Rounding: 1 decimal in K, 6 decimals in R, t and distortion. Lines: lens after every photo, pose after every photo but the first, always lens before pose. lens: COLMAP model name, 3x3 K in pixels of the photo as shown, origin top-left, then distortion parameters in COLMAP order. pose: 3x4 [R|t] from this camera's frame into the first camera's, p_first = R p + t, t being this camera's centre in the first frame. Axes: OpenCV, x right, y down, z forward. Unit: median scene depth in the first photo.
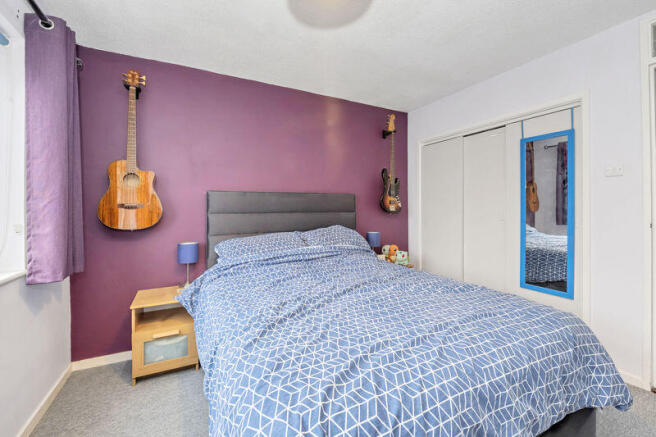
lens RADIAL K [[266.1, 0, 322.8], [0, 266.1, 216.6], [0, 0, 1]] dist [-0.008974, -0.000184]
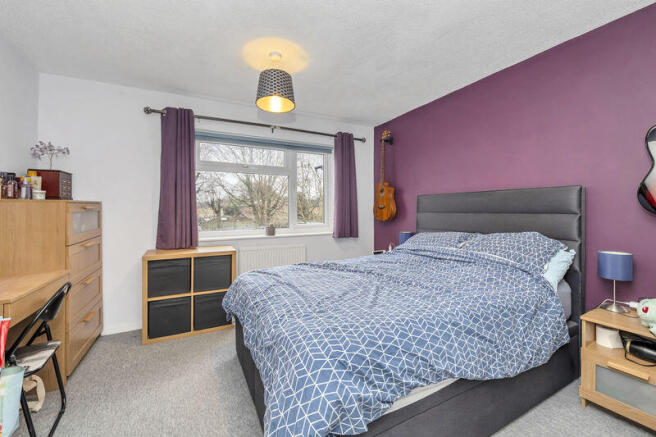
lens RADIAL K [[266.1, 0, 324.8], [0, 266.1, 212.2], [0, 0, 1]] dist [-0.008974, -0.000184]
pose [[0.007191, 0.009375, -0.999930, 0.816364], [-0.028331, 0.999557, 0.009168, -0.011568], [0.999573, 0.028263, 0.007453, 0.462227]]
